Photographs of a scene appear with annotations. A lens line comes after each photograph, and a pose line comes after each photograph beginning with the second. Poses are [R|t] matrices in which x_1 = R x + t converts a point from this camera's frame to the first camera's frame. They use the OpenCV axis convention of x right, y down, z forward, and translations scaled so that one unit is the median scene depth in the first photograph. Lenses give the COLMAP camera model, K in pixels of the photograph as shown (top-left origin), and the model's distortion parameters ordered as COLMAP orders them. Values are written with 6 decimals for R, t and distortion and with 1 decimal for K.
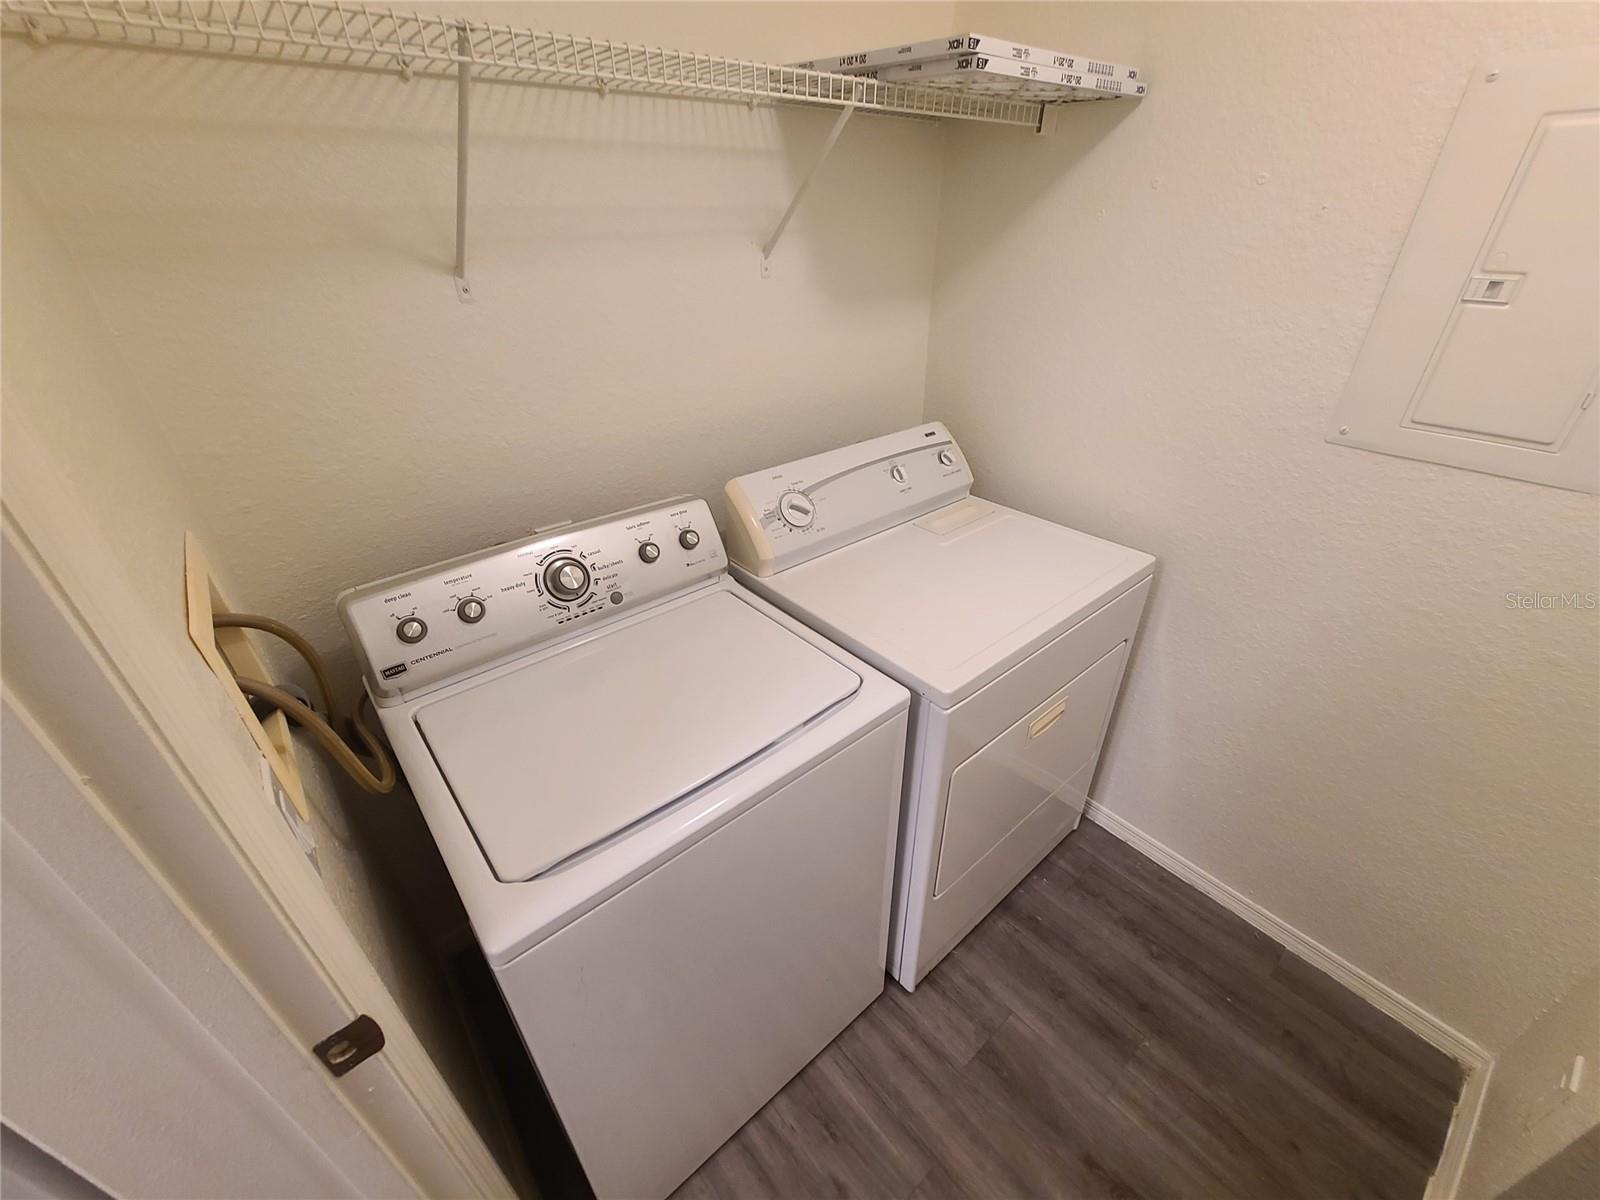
lens RADIAL K [[651.0, 0, 804.1], [0, 651.0, 604.9], [0, 0, 1]] dist [-0.000176, 0.000190]
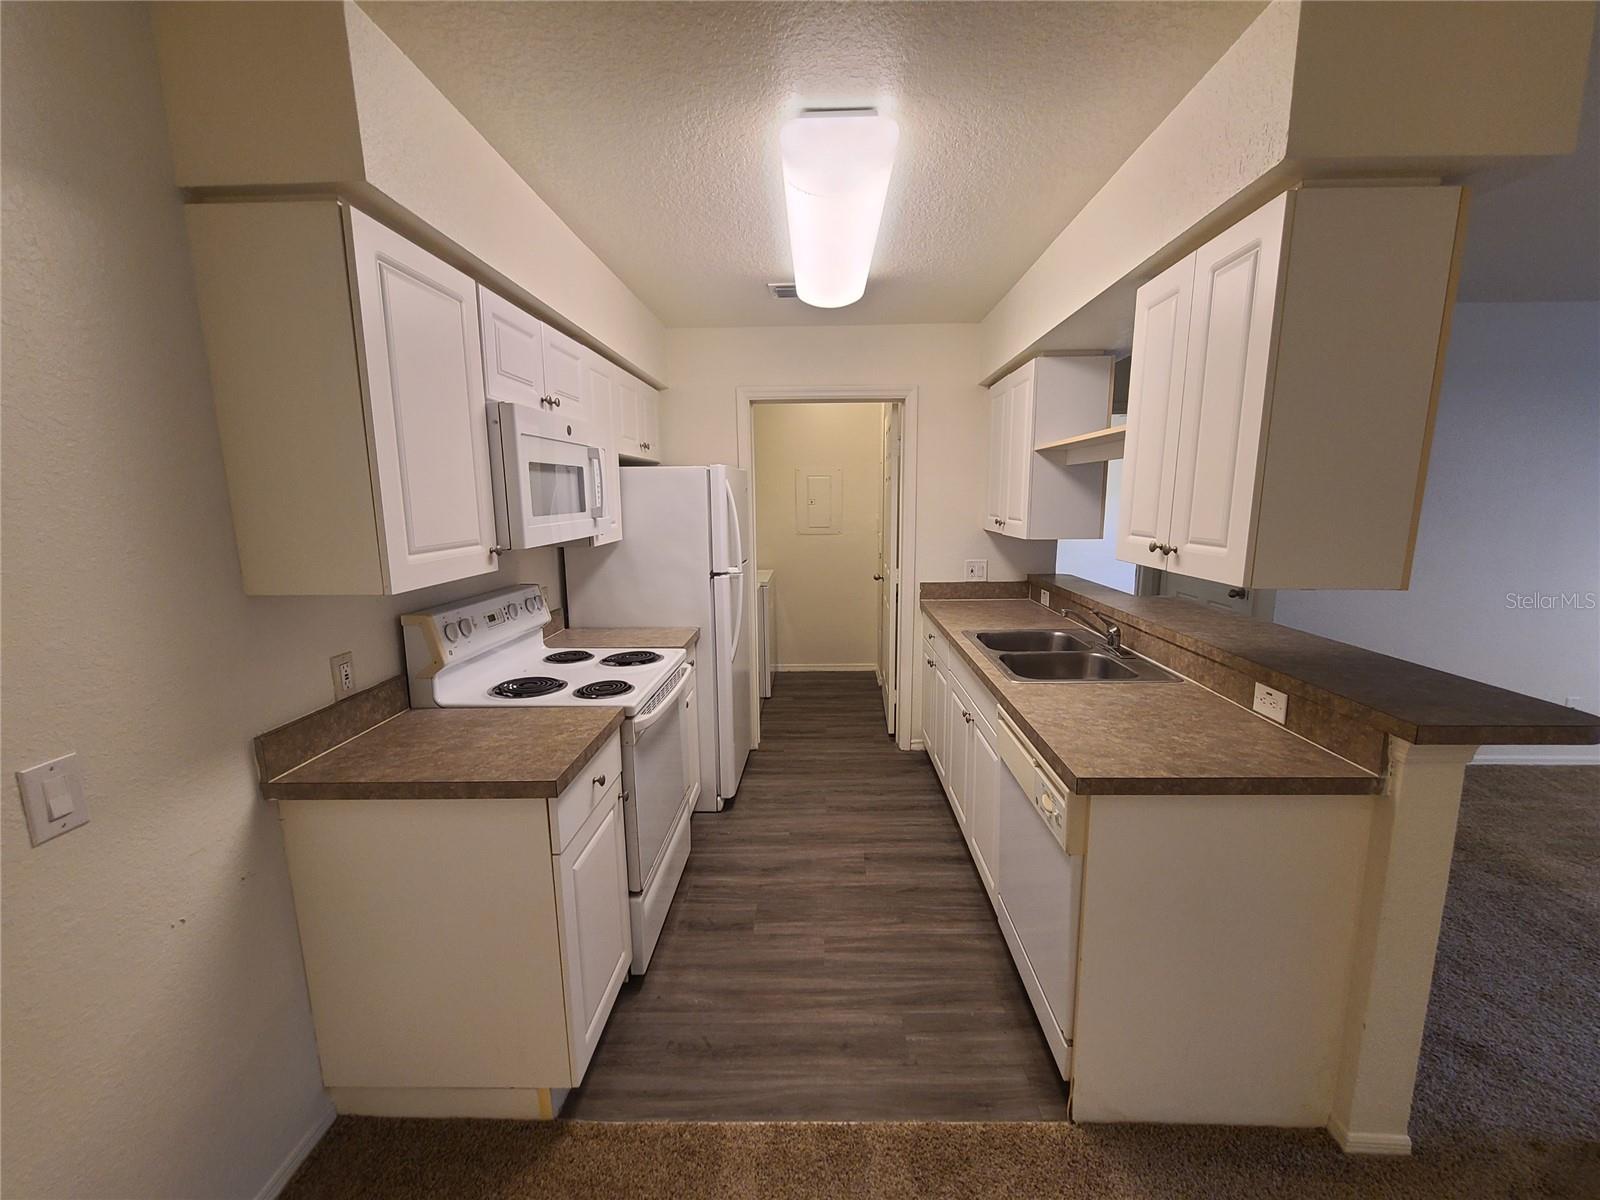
lens RADIAL K [[647.3, 0, 808.3], [0, 647.3, 603.9], [0, 0, 1]] dist [0.000283, 0.000058]
pose [[0.654937, -0.121003, 0.745933, -2.367668], [0.393216, 0.897507, -0.199656, 1.027947], [-0.645321, 0.424075, 0.635390, -1.582596]]
